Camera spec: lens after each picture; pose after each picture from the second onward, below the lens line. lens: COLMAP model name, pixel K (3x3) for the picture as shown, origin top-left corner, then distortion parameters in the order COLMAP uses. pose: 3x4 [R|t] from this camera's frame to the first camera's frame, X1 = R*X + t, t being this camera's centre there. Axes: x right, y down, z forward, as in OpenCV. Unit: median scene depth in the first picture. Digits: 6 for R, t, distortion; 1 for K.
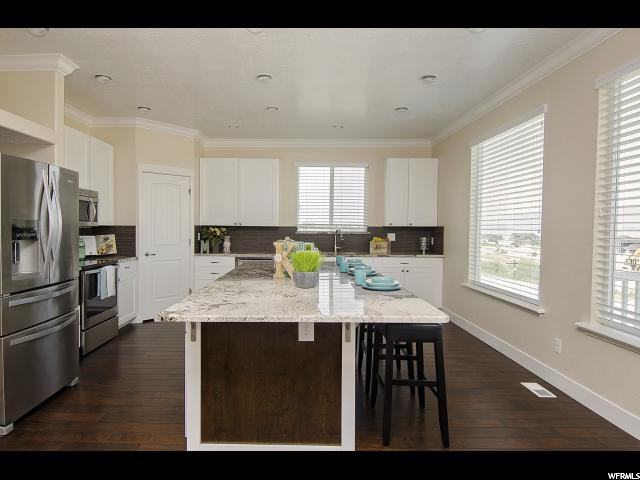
lens RADIAL K [[400.0, 0, 302.2], [0, 400.0, 238.2], [0, 0, 1]] dist [-0.000371, -0.000368]
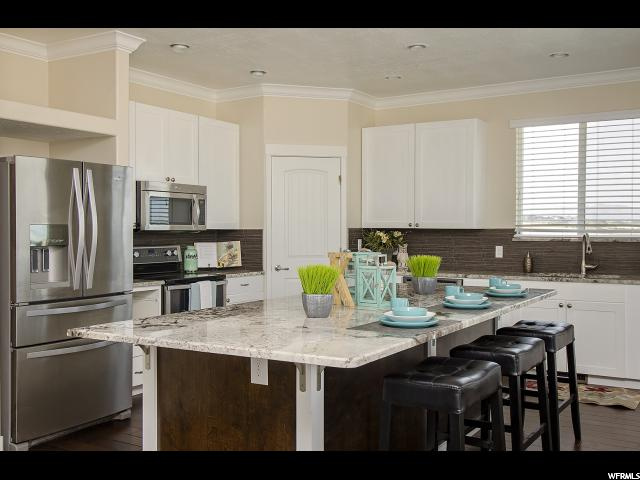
lens RADIAL K [[671.4, 0, 320.0], [0, 671.4, 240.0], [0, 0, 1]] dist [0.057914, 0.010209]
pose [[0.851035, 0.001770, -0.525106, 0.330106], [-0.008508, 0.999910, -0.010418, 0.000770], [0.525040, 0.013334, 0.850973, -0.003768]]
